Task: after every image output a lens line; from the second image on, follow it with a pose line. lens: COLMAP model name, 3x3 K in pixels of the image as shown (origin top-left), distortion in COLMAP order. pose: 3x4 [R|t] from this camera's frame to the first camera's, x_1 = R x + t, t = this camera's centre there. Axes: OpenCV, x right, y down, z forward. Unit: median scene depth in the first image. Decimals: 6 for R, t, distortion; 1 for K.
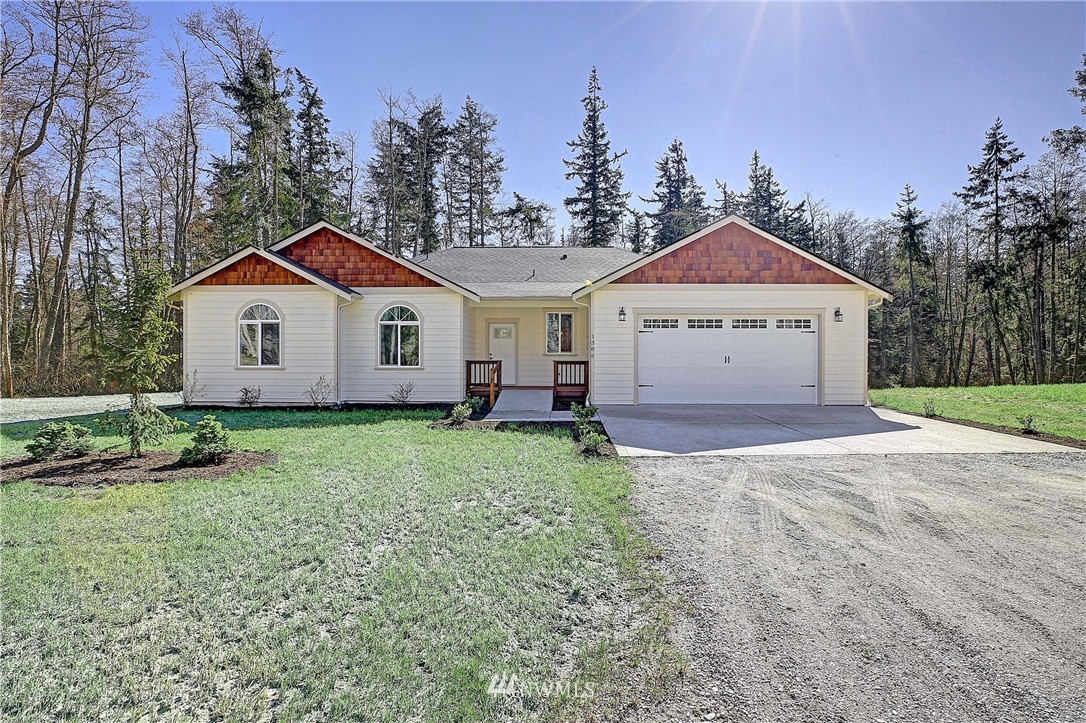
lens RADIAL K [[503.8, 0, 543.9], [0, 503.8, 361.1], [0, 0, 1]] dist [-0.024483, 0.008060]
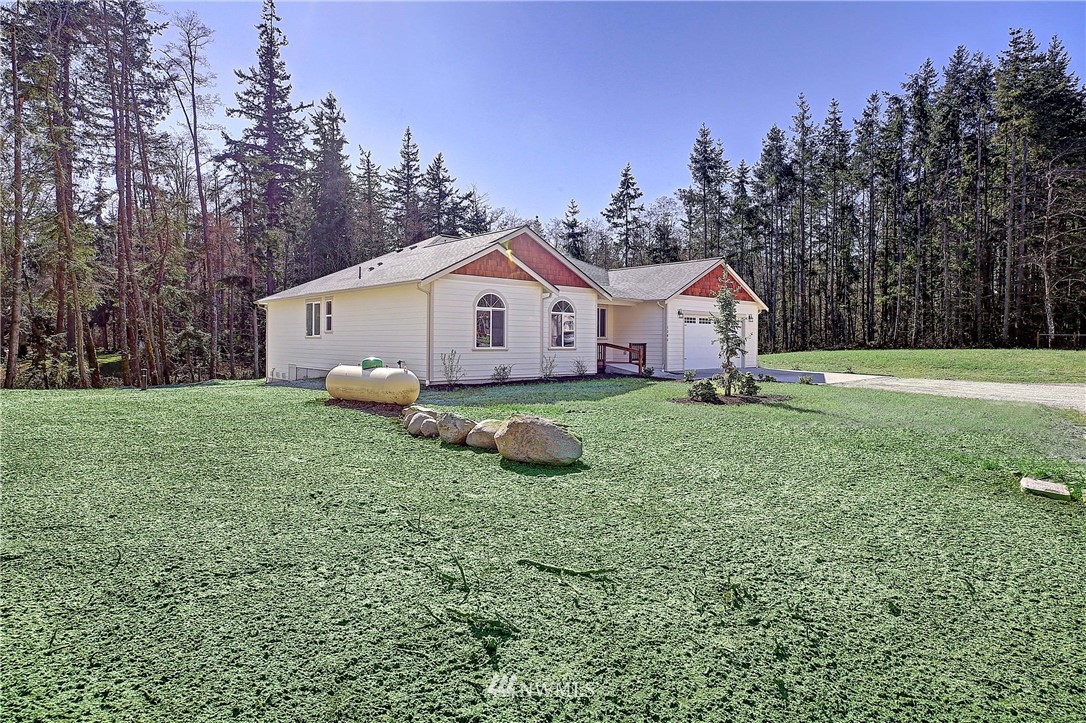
lens RADIAL K [[593.5, 0, 492.9], [0, 593.5, 343.4], [0, 0, 1]] dist [-0.003230, -0.000074]
pose [[0.767056, 0.000462, 0.641580, -0.403620], [-0.004474, 0.999979, 0.004629, -0.001708], [-0.641565, -0.006421, 0.767042, -0.013202]]
